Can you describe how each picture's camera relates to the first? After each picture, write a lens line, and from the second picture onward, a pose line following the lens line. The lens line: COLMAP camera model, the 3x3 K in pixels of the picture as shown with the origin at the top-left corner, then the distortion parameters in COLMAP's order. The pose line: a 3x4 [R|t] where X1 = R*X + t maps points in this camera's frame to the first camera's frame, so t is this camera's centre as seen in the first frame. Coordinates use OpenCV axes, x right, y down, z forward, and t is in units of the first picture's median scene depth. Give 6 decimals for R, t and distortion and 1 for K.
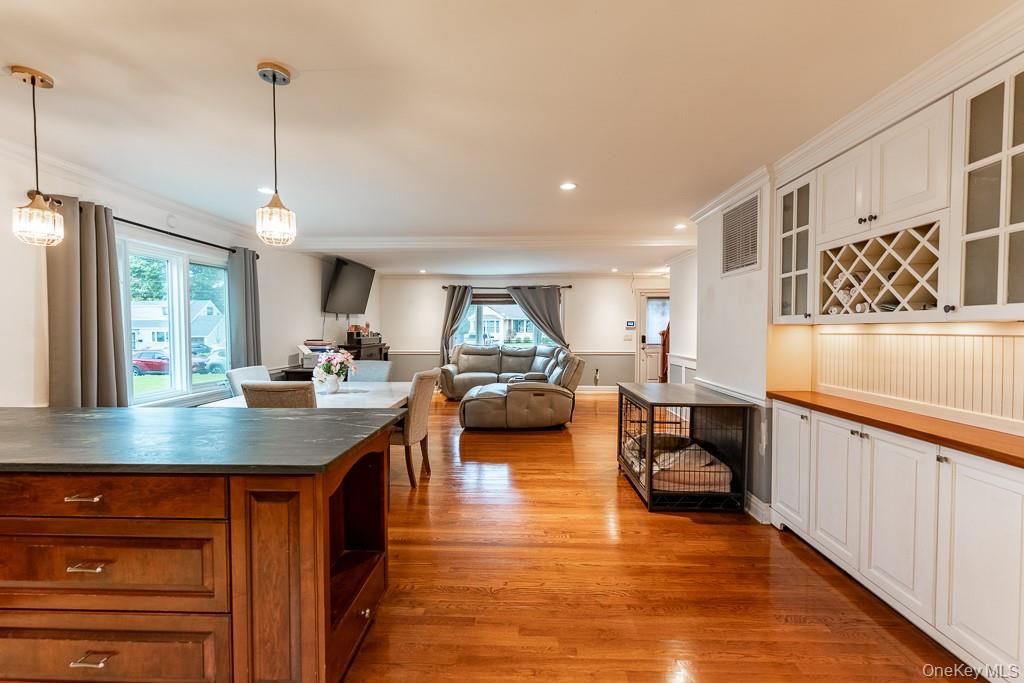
lens RADIAL K [[413.7, 0, 513.0], [0, 413.7, 341.6], [0, 0, 1]] dist [0.000429, -0.000745]
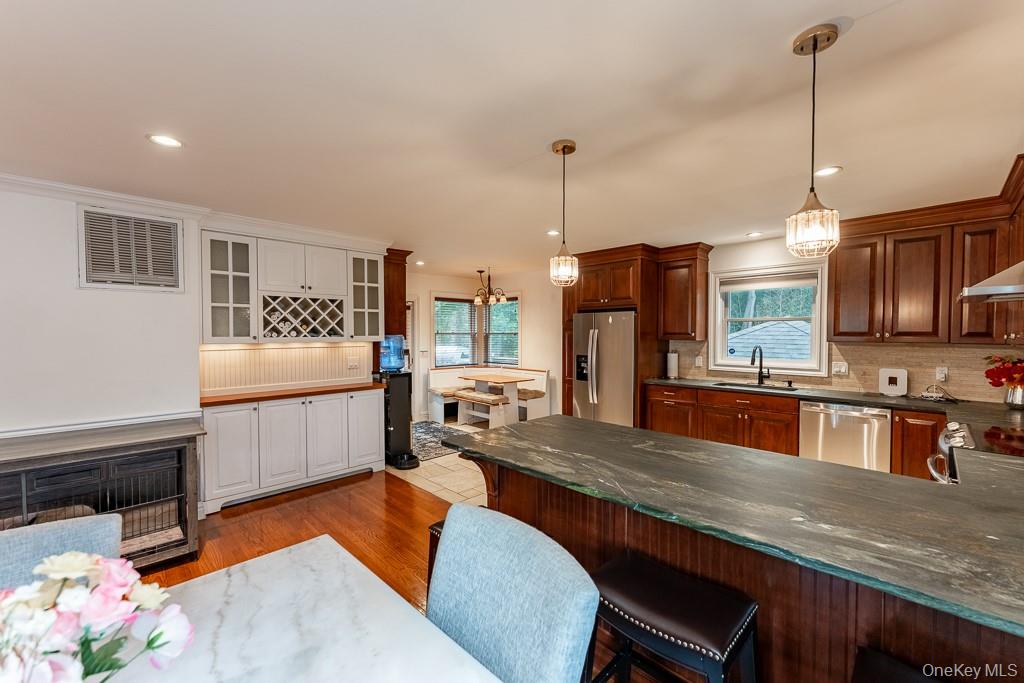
lens RADIAL K [[412.8, 0, 514.9], [0, 412.8, 341.6], [0, 0, 1]] dist [-0.000455, -0.000506]
pose [[-0.726194, -0.012852, 0.687370, -0.829149], [0.024091, 0.998735, 0.044125, -0.080683], [-0.687068, 0.048603, -0.724966, 1.266314]]
